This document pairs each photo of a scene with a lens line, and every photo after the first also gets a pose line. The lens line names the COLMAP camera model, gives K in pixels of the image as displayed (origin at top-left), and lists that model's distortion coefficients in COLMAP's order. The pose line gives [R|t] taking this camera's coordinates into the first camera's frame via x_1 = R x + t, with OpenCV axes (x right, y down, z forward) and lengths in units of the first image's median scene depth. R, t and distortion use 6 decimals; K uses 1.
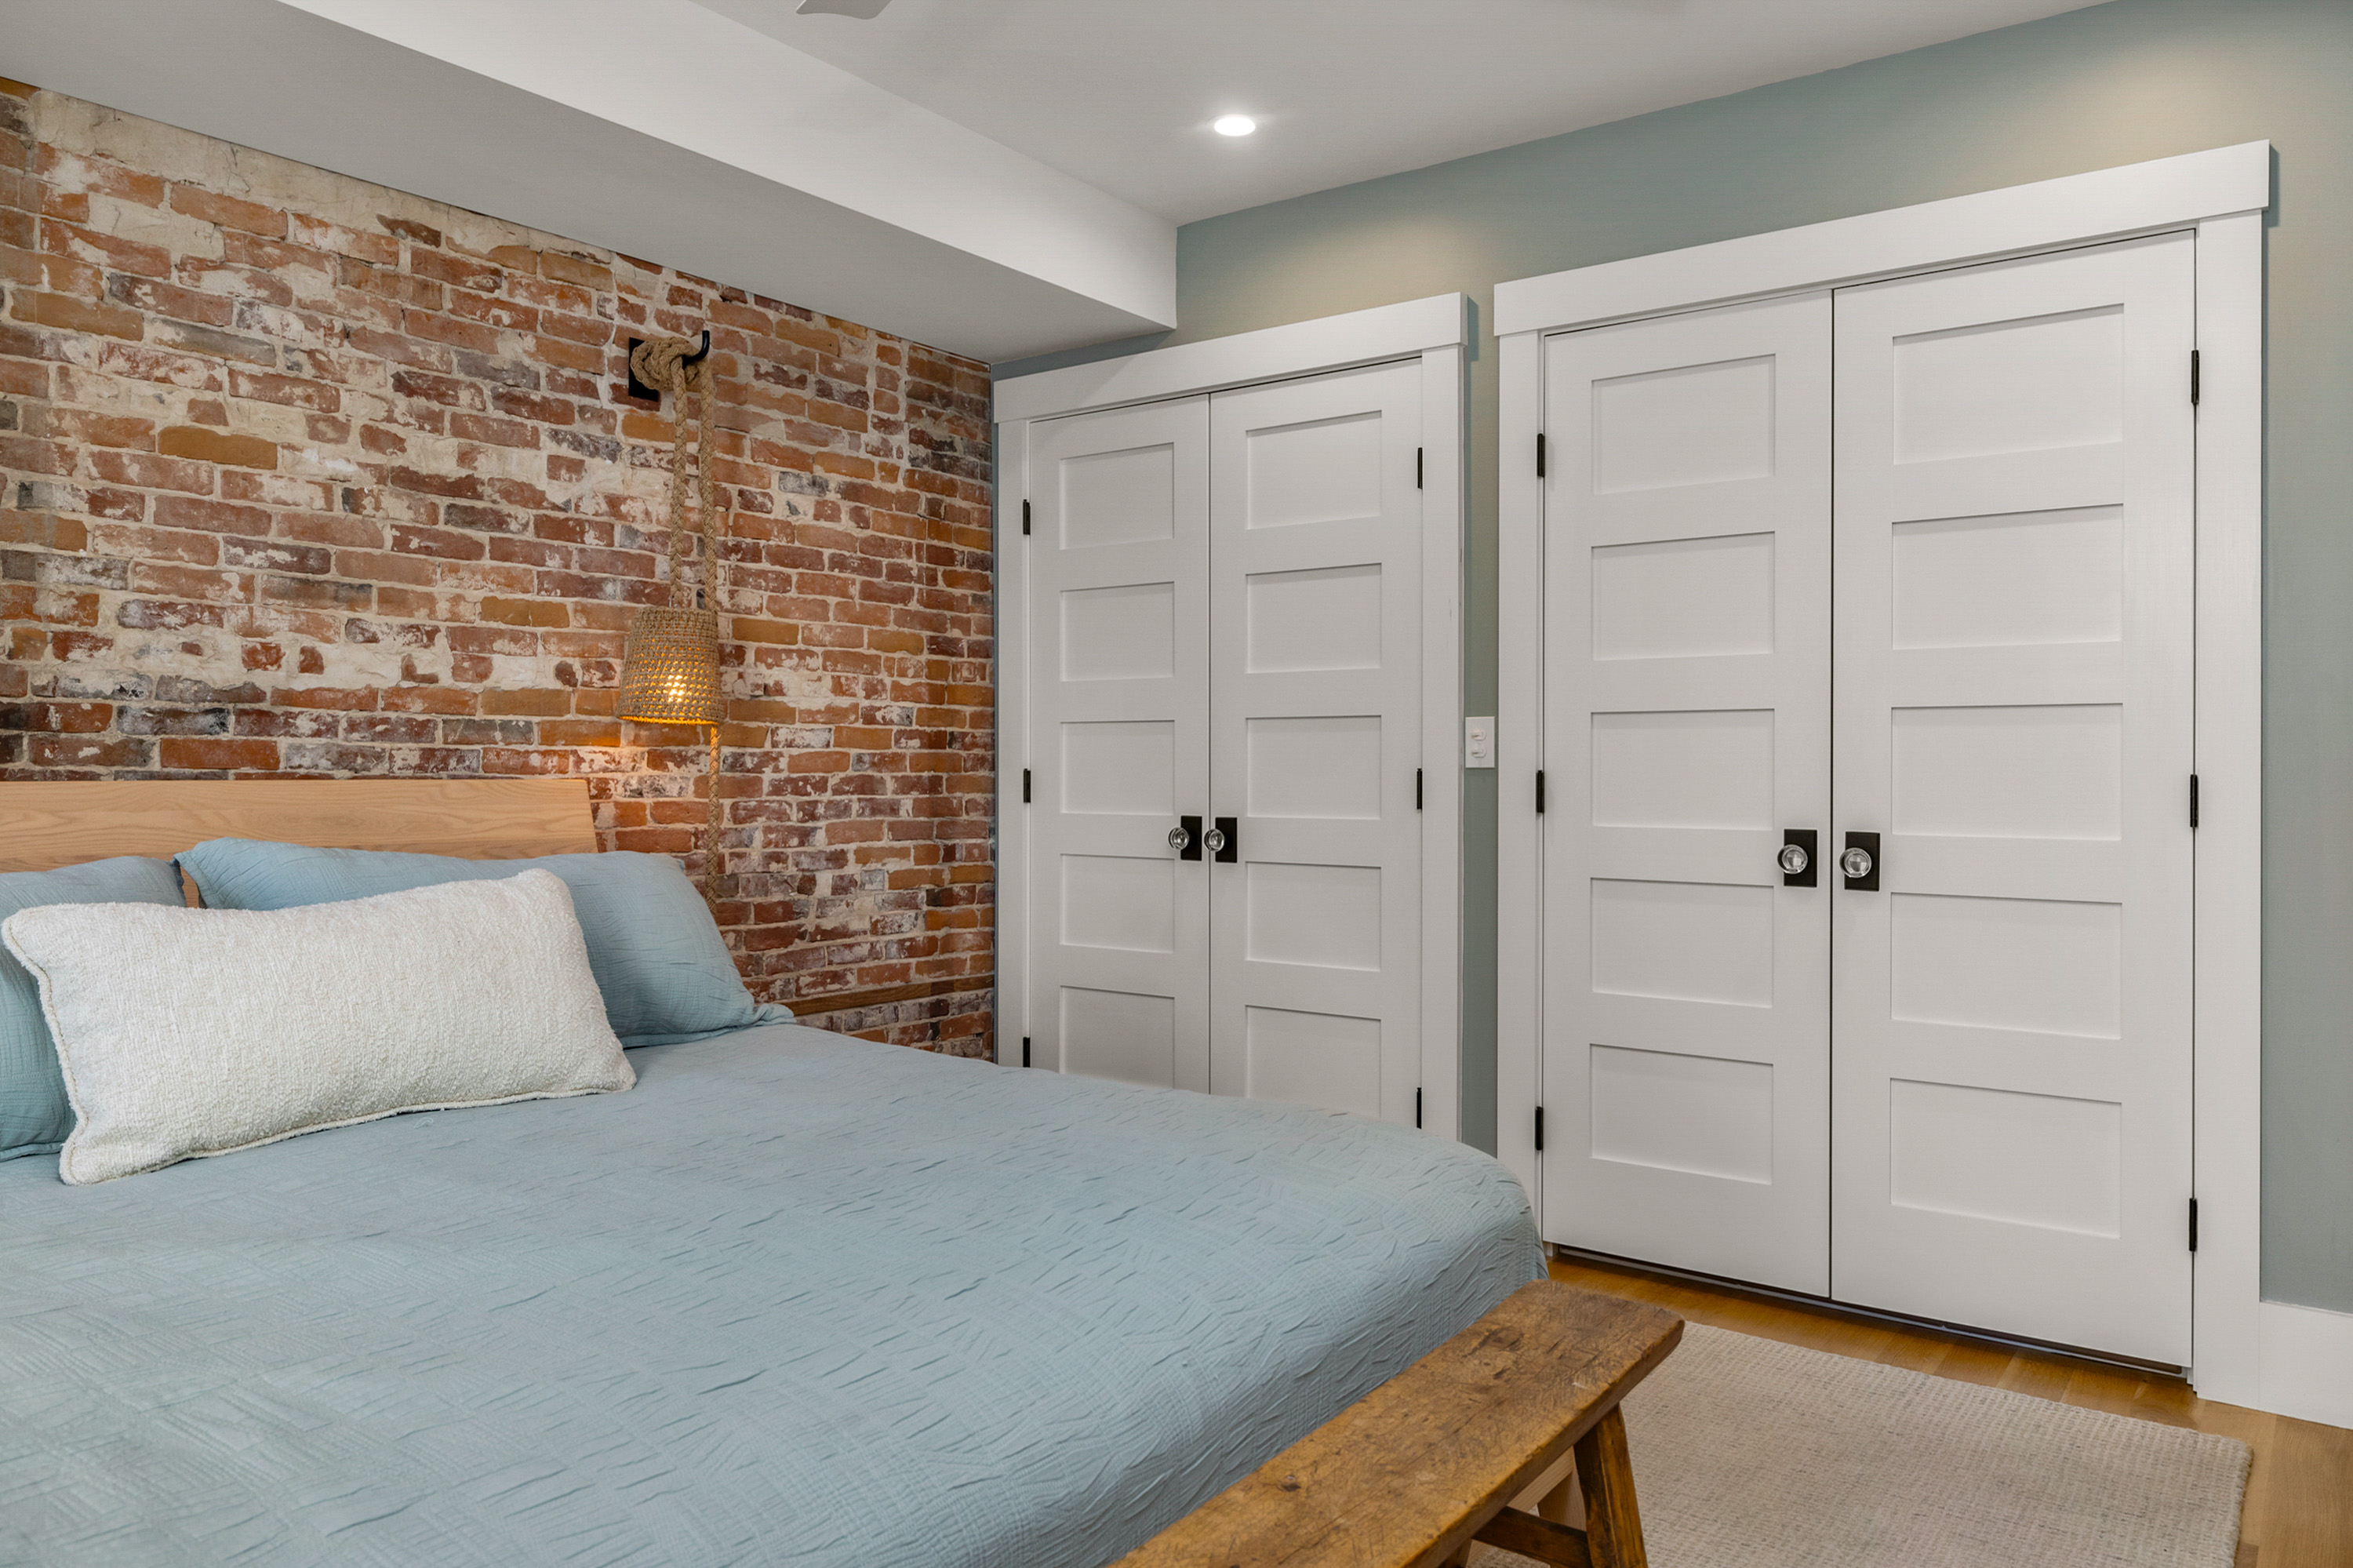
lens RADIAL K [[1605.6, 0, 1176.7], [0, 1605.6, 772.4], [0, 0, 1]] dist [-0.001536, -0.000780]
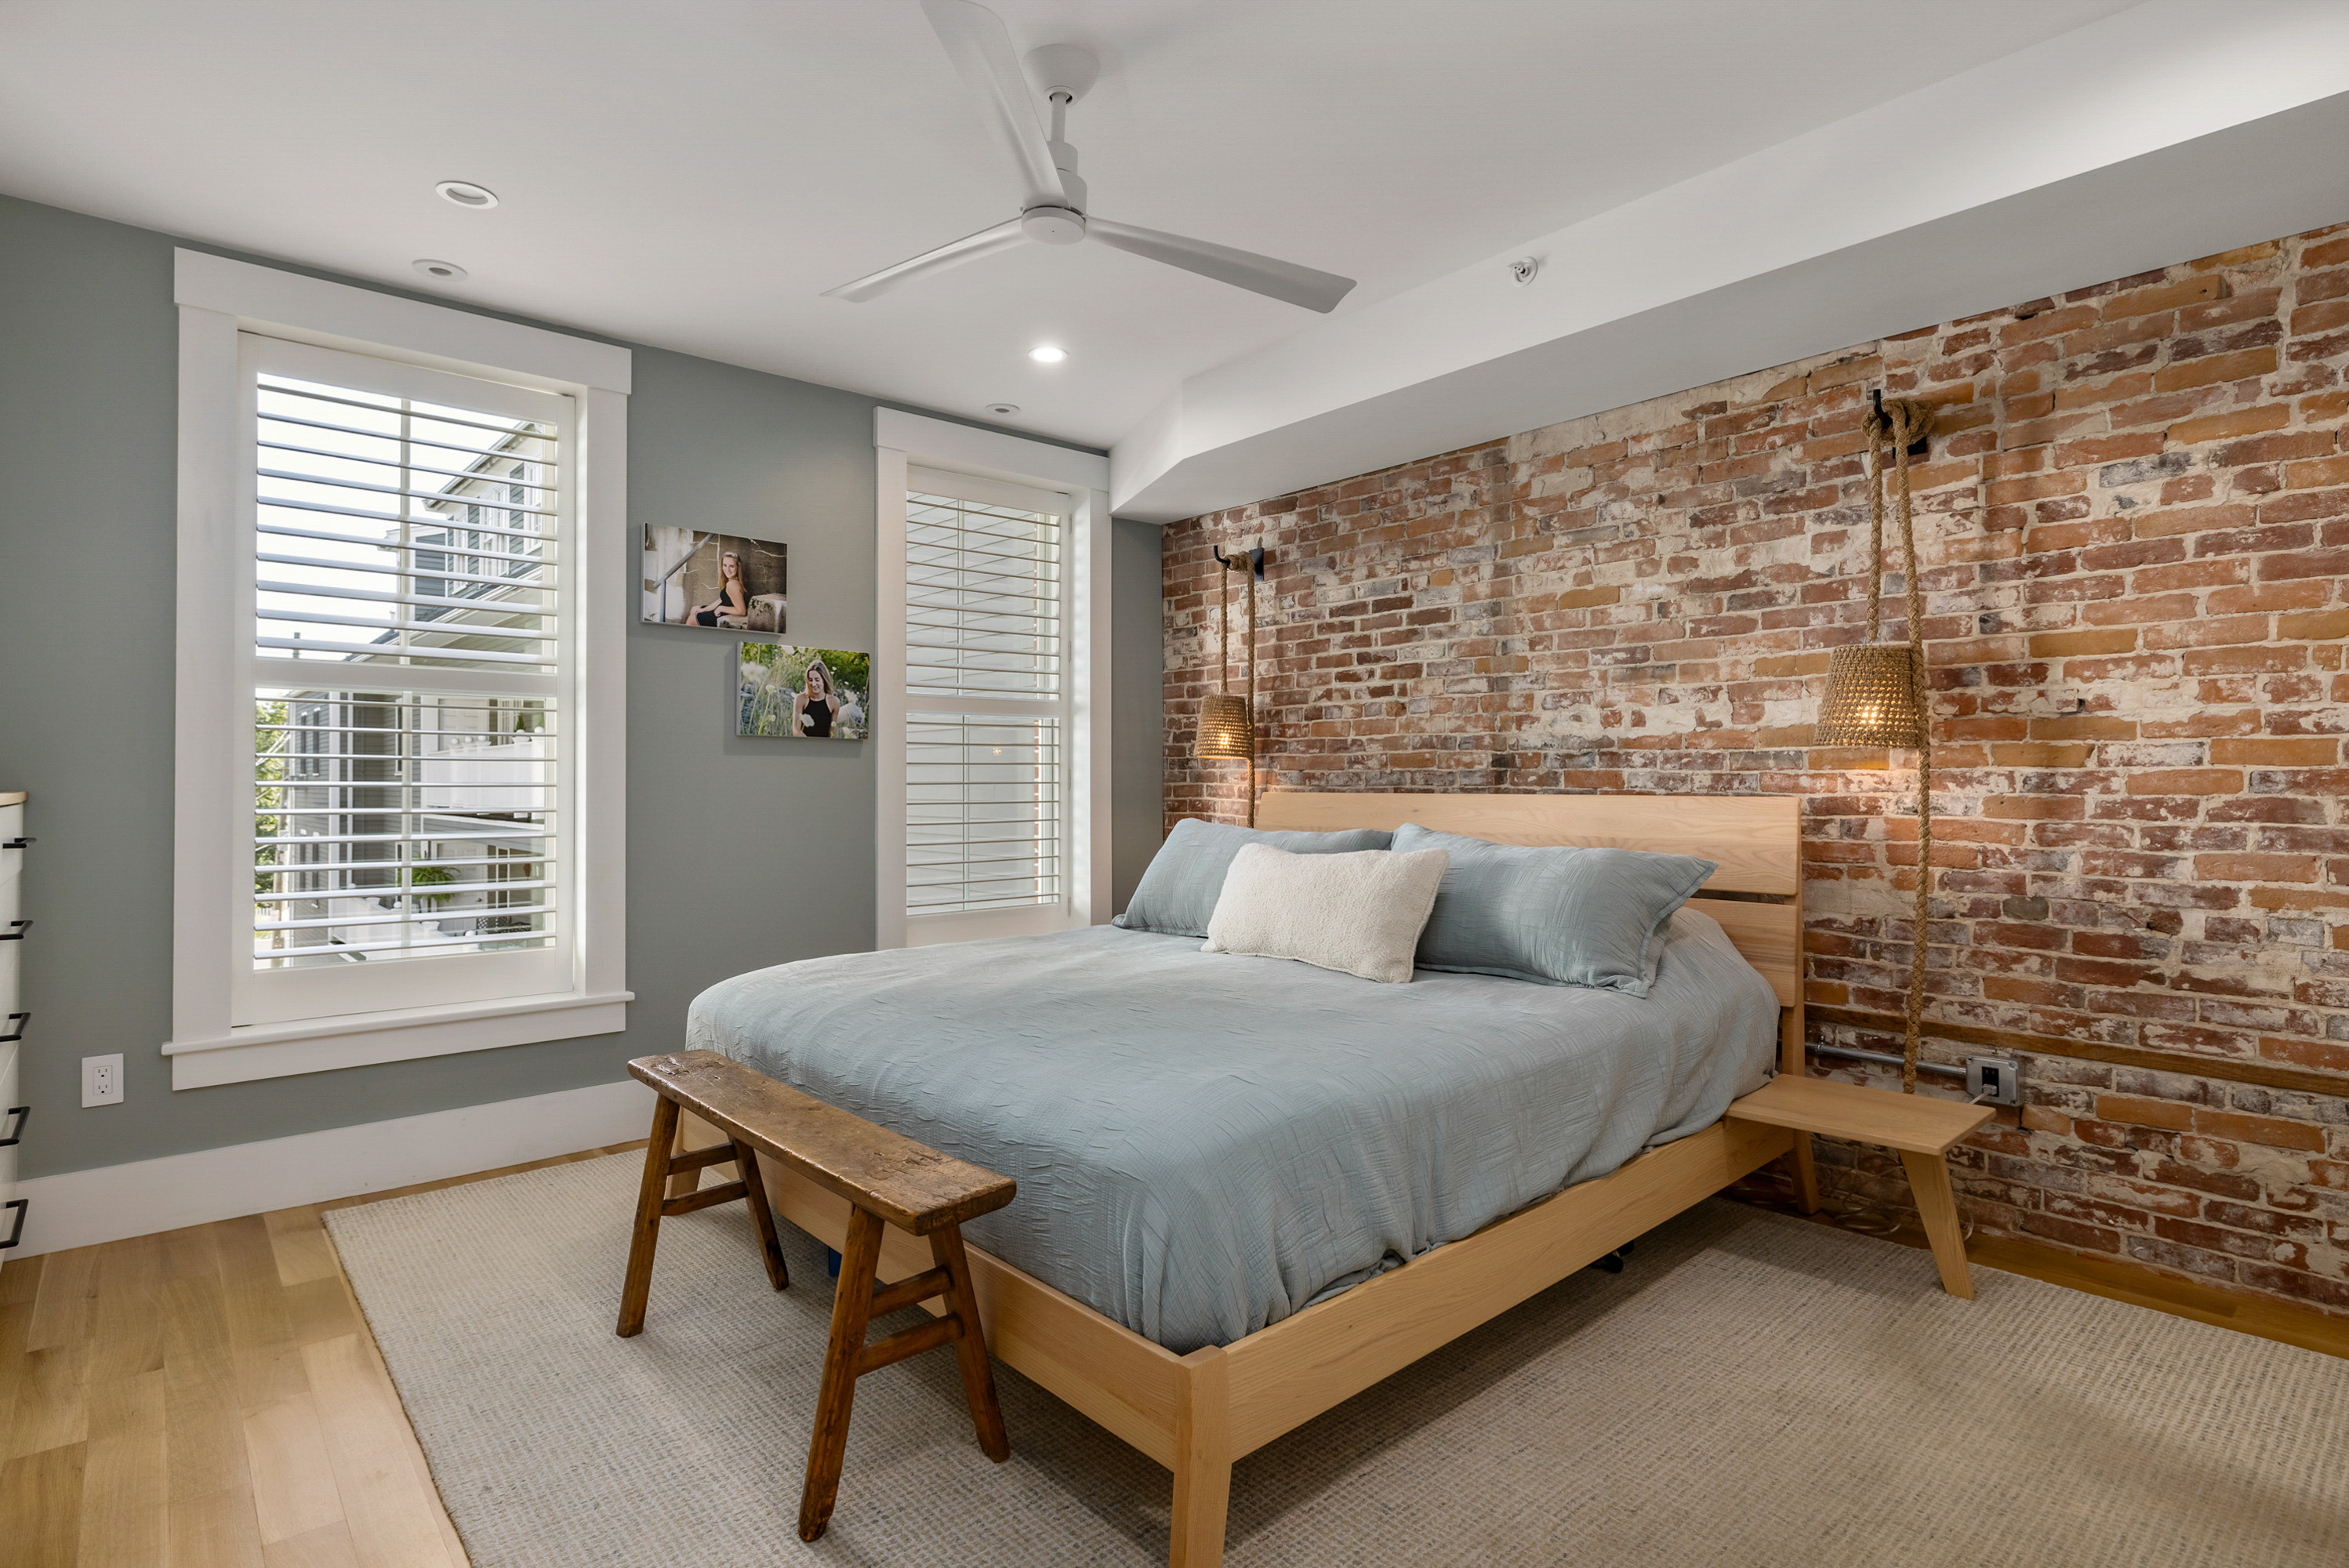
lens RADIAL K [[1185.8, 0, 1175.7], [0, 1185.8, 787.6], [0, 0, 1]] dist [-0.003888, 0.000563]
pose [[-0.214542, -0.003145, -0.976710, 0.604078], [-0.008683, 0.999961, -0.001312, 0.002407], [0.976676, 0.008199, -0.214561, 0.715056]]
